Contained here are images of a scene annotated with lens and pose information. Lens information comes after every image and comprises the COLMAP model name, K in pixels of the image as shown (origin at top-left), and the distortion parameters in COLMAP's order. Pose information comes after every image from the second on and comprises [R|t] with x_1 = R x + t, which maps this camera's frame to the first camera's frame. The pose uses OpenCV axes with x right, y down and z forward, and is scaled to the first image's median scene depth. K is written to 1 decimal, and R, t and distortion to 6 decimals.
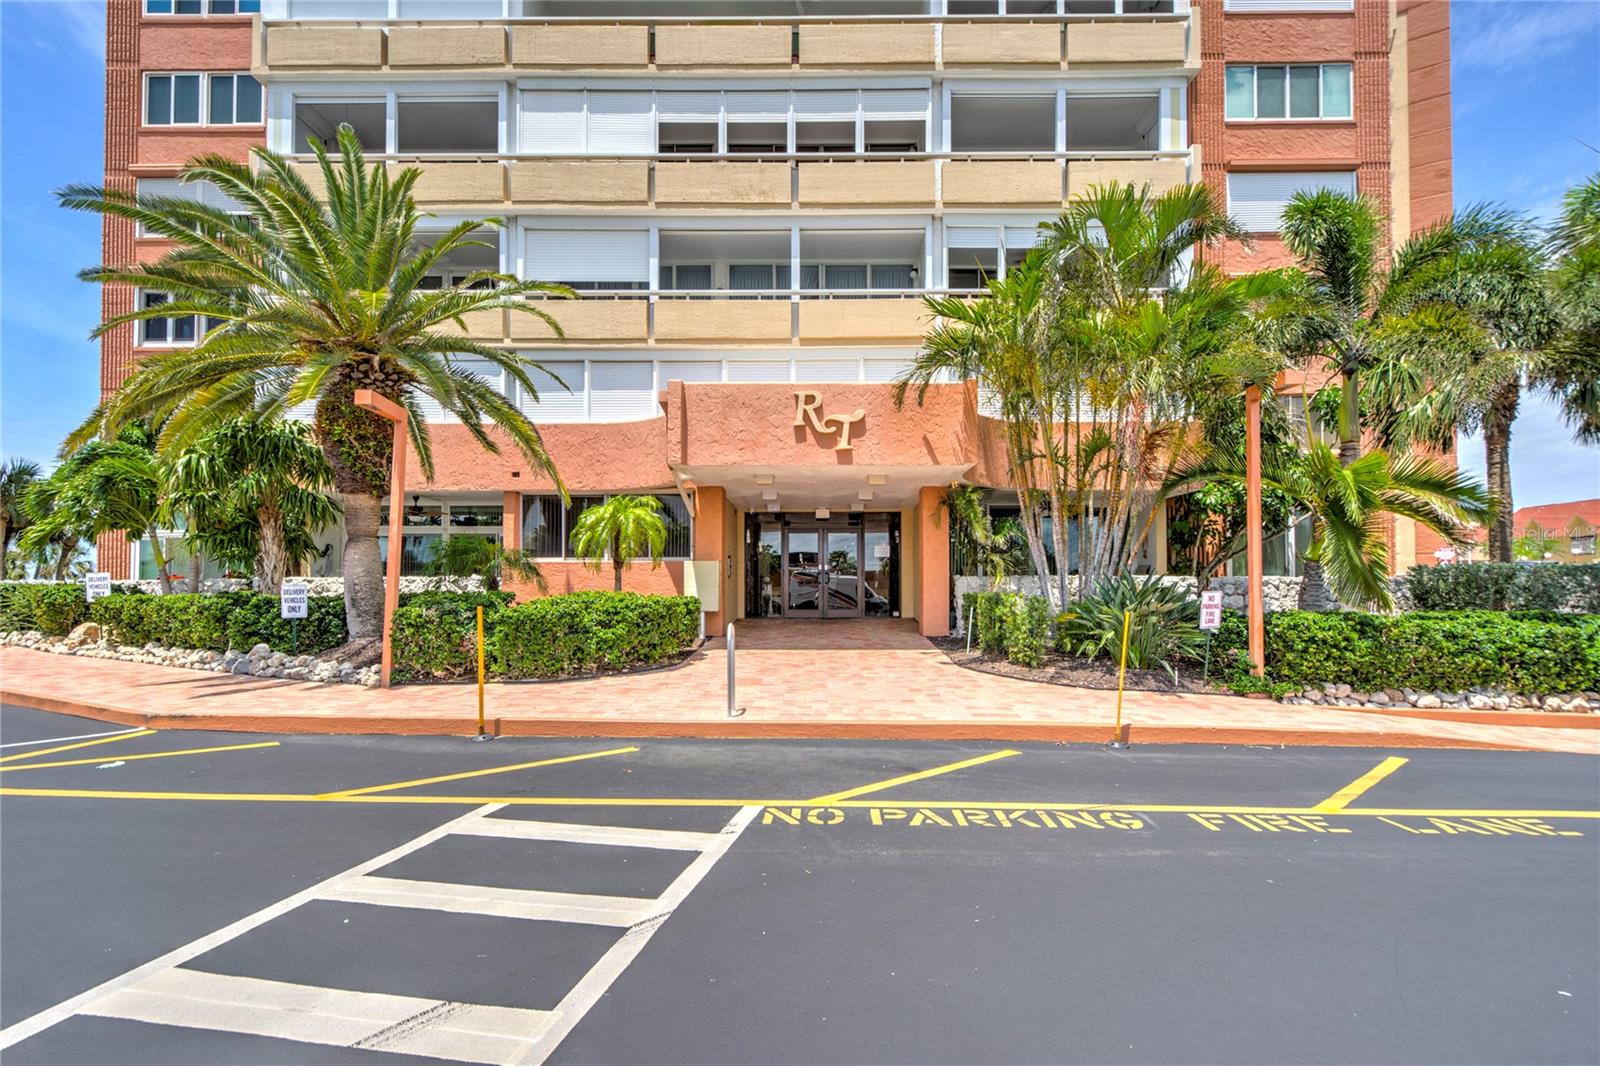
lens RADIAL K [[728.8, 0, 818.7], [0, 728.8, 568.9], [0, 0, 1]] dist [0.004050, -0.000301]
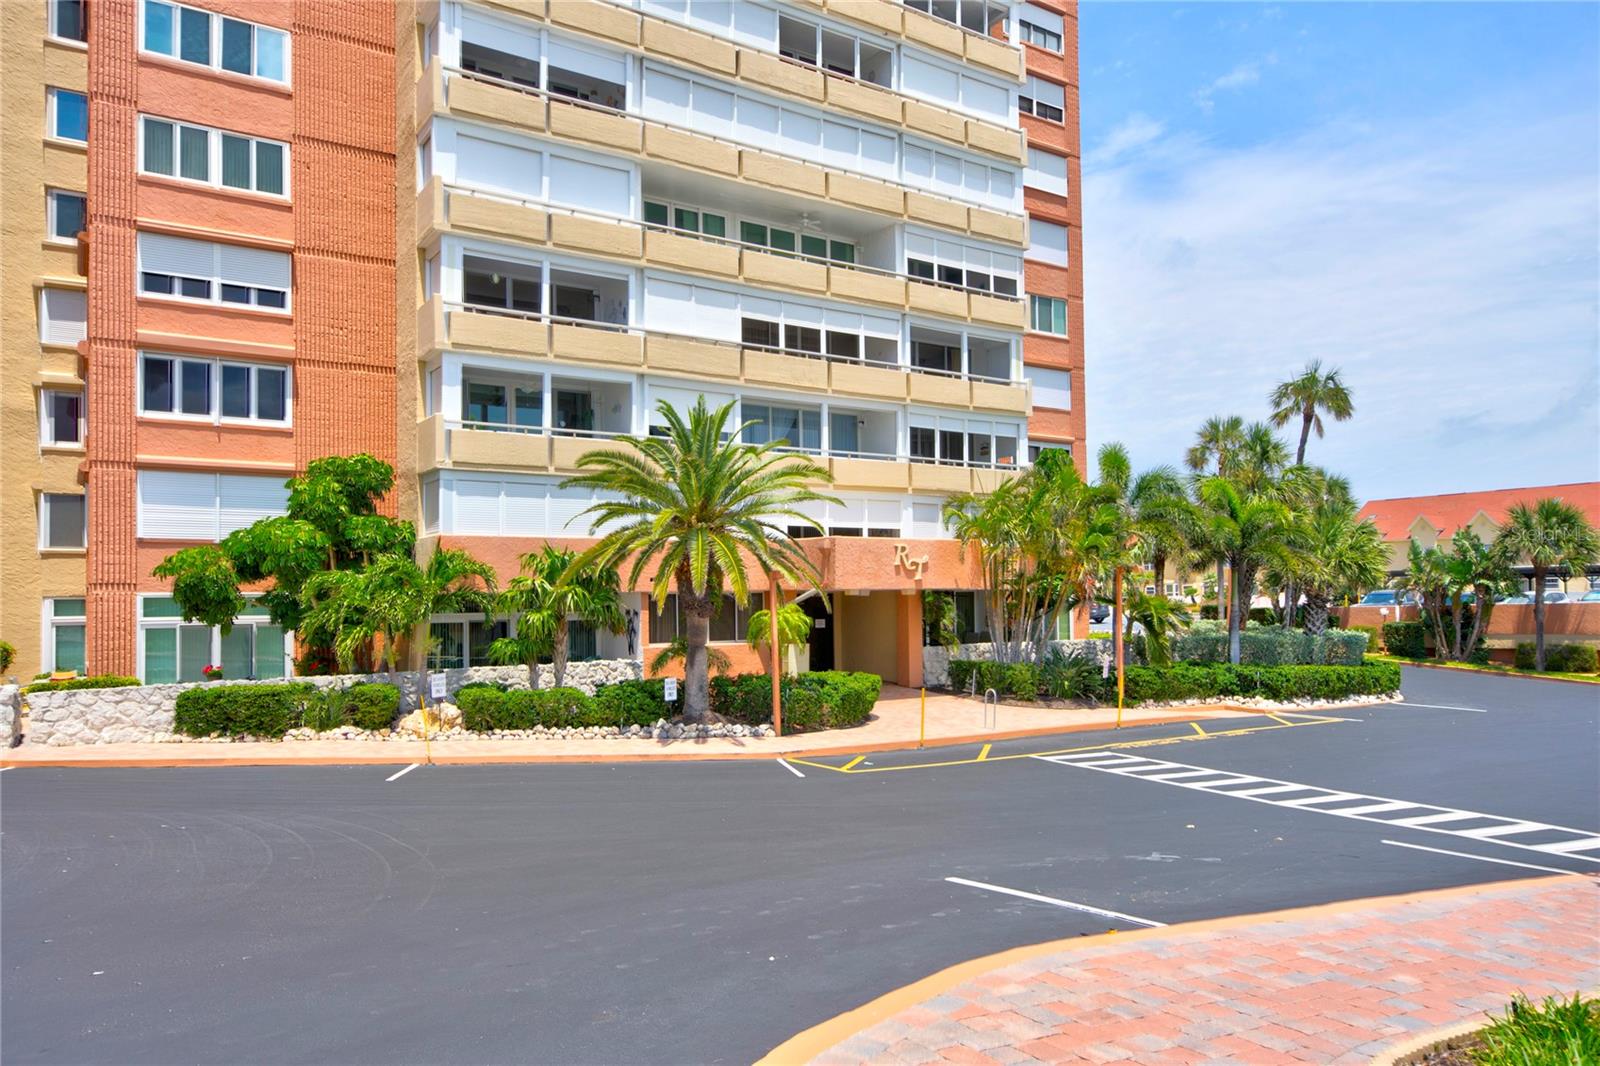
lens RADIAL K [[1102.9, 0, 798.3], [0, 1102.9, 539.4], [0, 0, 1]] dist [-0.001708, 0.000777]
pose [[0.827553, 0.016134, 0.561155, -1.291040], [-0.005451, 0.999771, -0.020706, -0.160374], [-0.561361, 0.014076, 0.827451, -0.755870]]
